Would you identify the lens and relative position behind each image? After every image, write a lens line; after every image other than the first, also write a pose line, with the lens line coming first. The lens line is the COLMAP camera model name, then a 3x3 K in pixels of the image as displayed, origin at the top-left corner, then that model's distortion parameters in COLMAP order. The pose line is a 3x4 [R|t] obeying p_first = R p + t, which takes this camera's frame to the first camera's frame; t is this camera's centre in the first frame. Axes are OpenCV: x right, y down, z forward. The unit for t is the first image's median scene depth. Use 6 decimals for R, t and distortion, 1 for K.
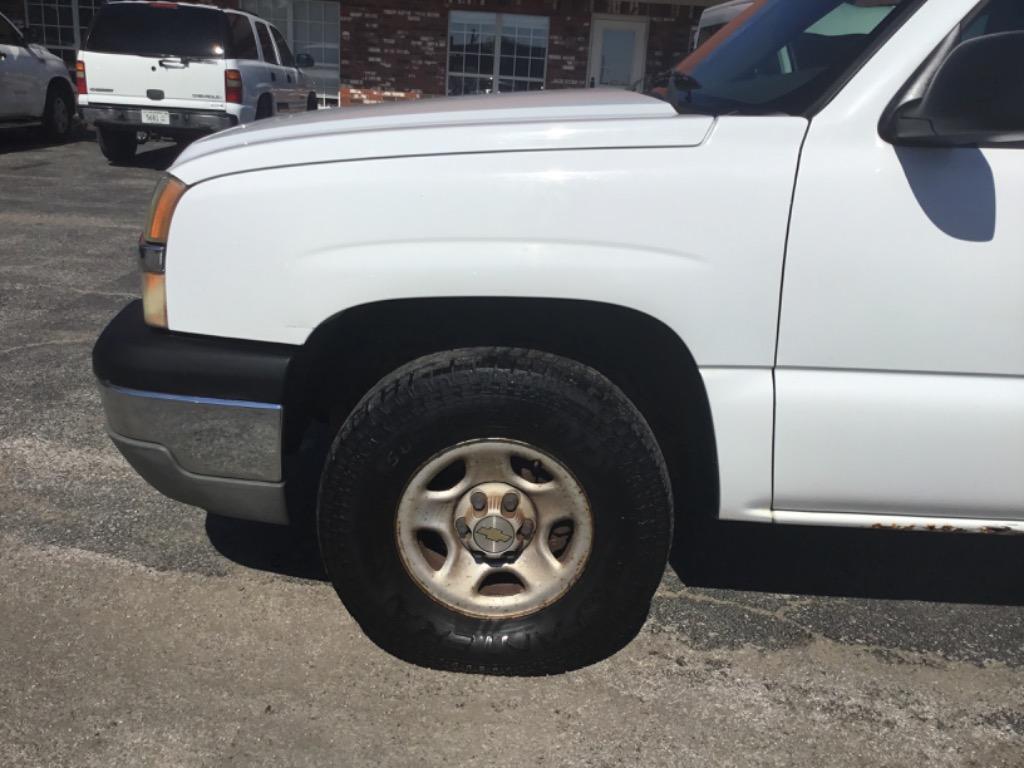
lens RADIAL K [[915.2, 0, 512.0], [0, 915.2, 384.0], [0, 0, 1]] dist [0.095341, -0.163816]
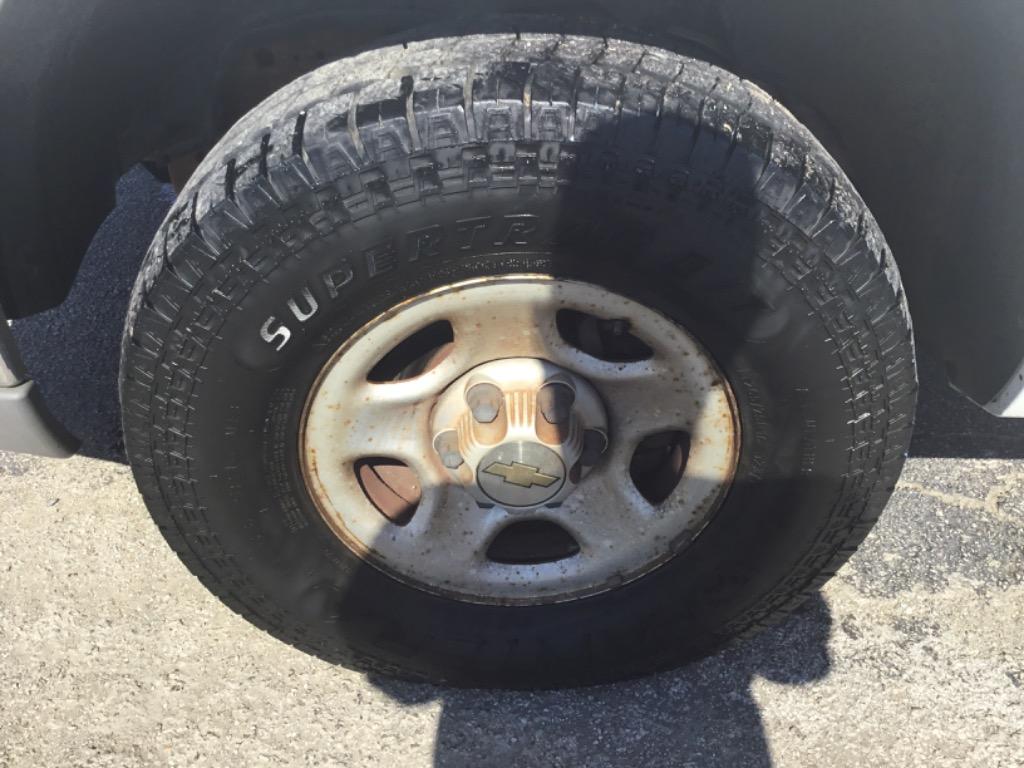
lens RADIAL K [[915.2, 0, 512.0], [0, 915.2, 384.0], [0, 0, 1]] dist [0.095341, -0.163816]
pose [[0.999196, -0.029968, 0.026618, -0.033885], [0.019400, 0.942691, 0.333104, -0.030228], [-0.035075, -0.332320, 0.942514, 0.563300]]
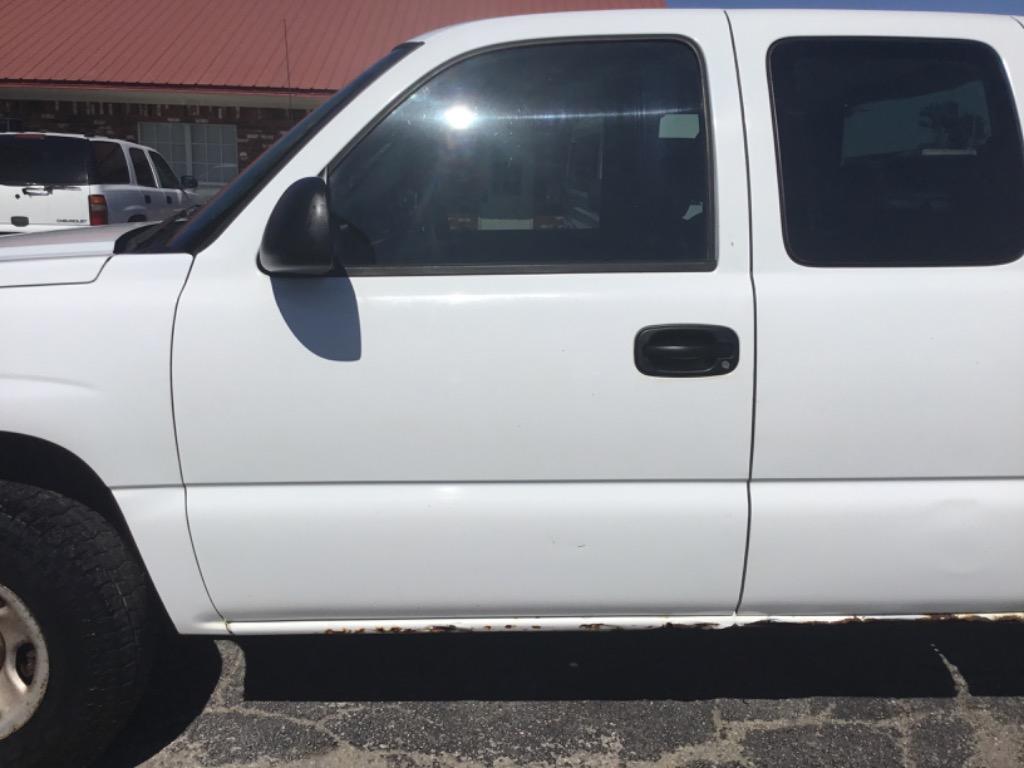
lens RADIAL K [[920.8, 0, 512.0], [0, 920.8, 384.0], [0, 0, 1]] dist [0.081879, -0.144293]
pose [[0.998524, -0.041442, 0.035099, 0.561430], [0.044992, 0.993212, -0.107264, -0.001770], [-0.030415, 0.108685, 0.993611, -0.068397]]
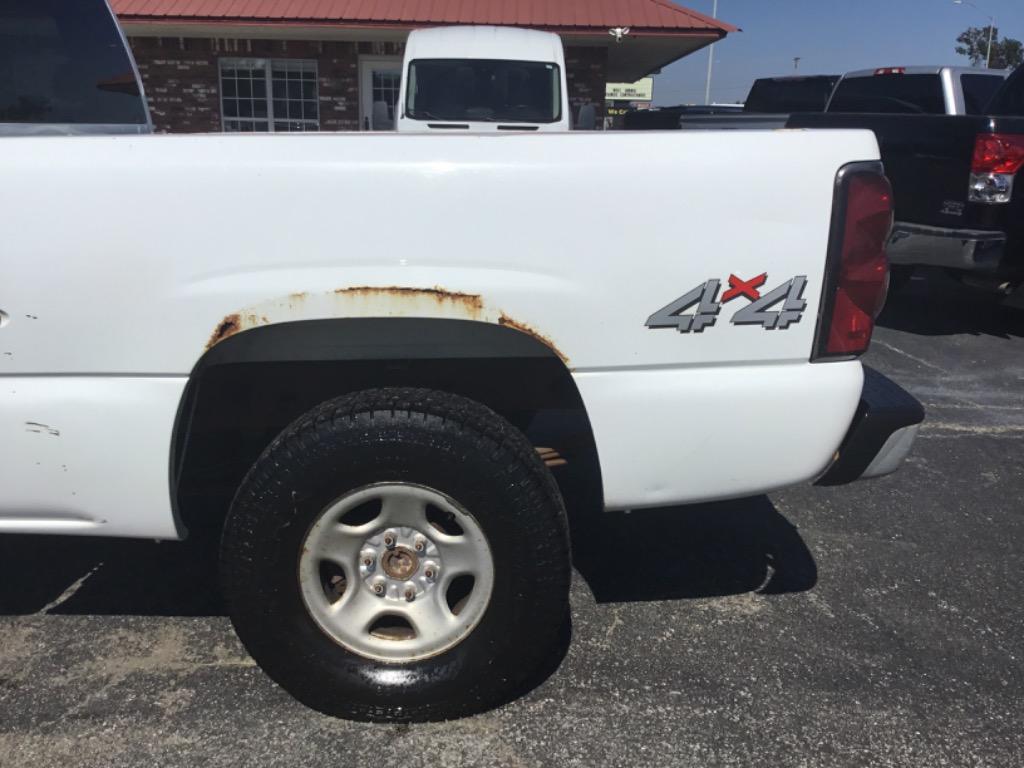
lens RADIAL K [[915.2, 0, 512.0], [0, 915.2, 384.0], [0, 0, 1]] dist [0.095341, -0.163816]
pose [[0.998999, -0.044441, -0.005111, 1.887209], [0.044184, 0.998115, -0.042596, 0.092414], [0.006994, 0.042327, 0.999079, -0.008816]]
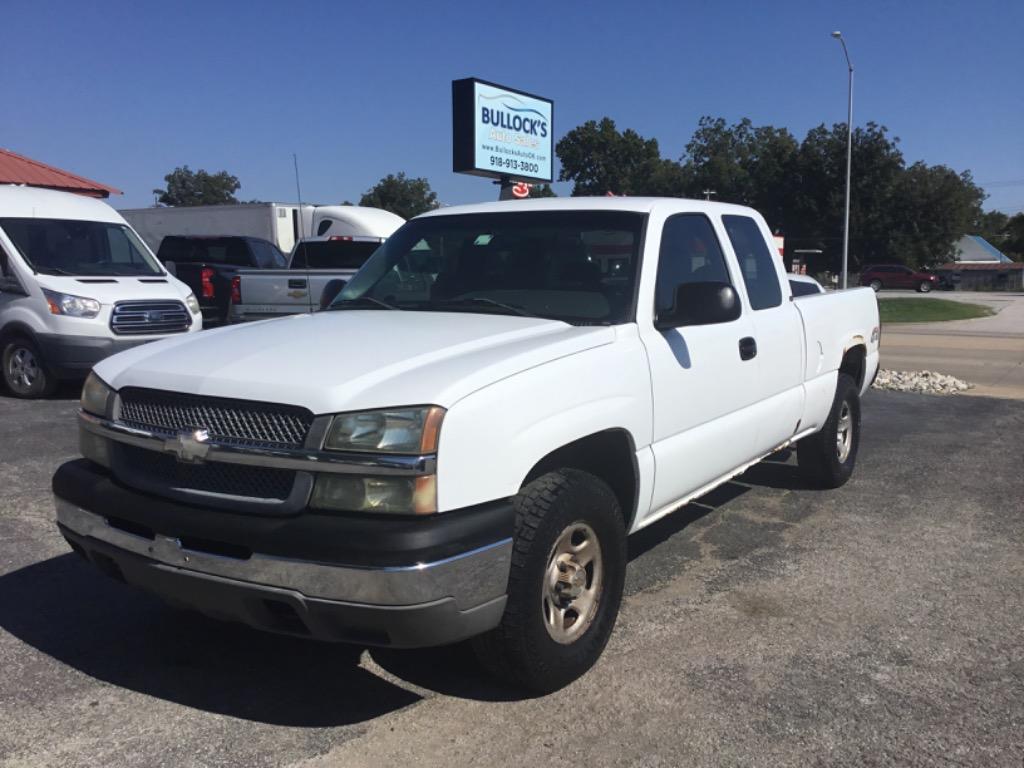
lens RADIAL K [[915.2, 0, 512.0], [0, 915.2, 384.0], [0, 0, 1]] dist [0.095341, -0.163816]
pose [[0.547911, -0.157477, 0.821580, -1.329537], [0.286997, 0.957900, -0.007791, -0.190069], [-0.785765, 0.240060, 0.570040, 0.070163]]
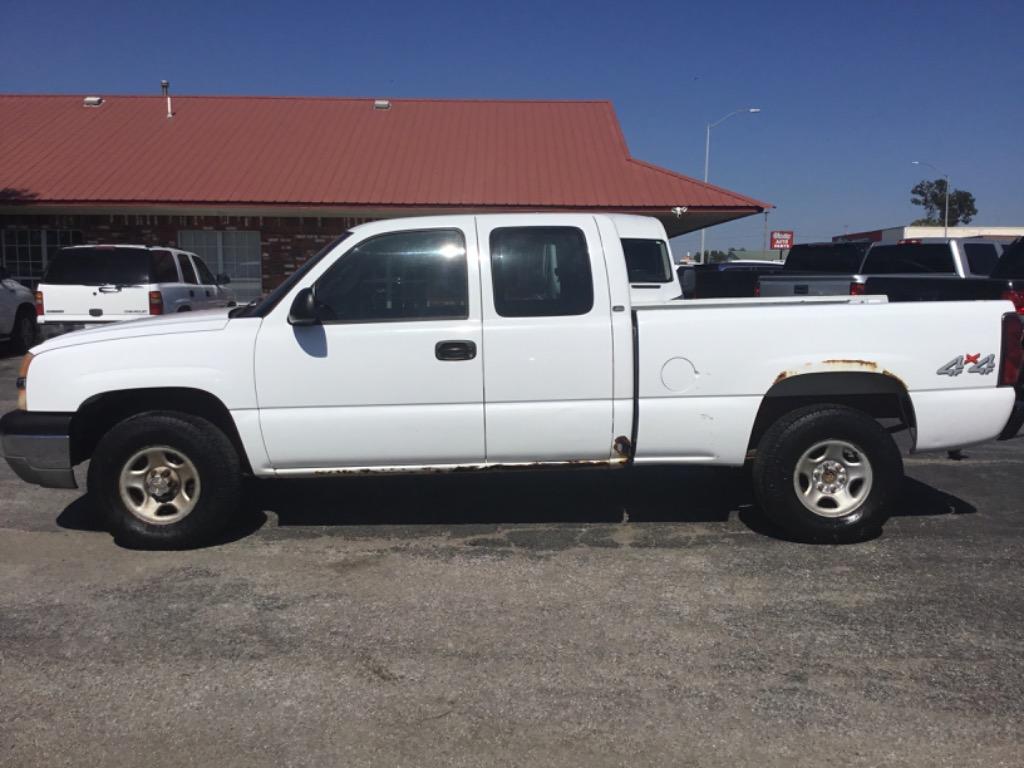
lens RADIAL K [[915.2, 0, 512.0], [0, 915.2, 384.0], [0, 0, 1]] dist [0.095341, -0.163816]
pose [[0.997812, -0.061082, 0.025316, 0.852615], [0.064851, 0.978747, -0.194548, 0.426522], [-0.012895, 0.195764, 0.980566, -1.452044]]
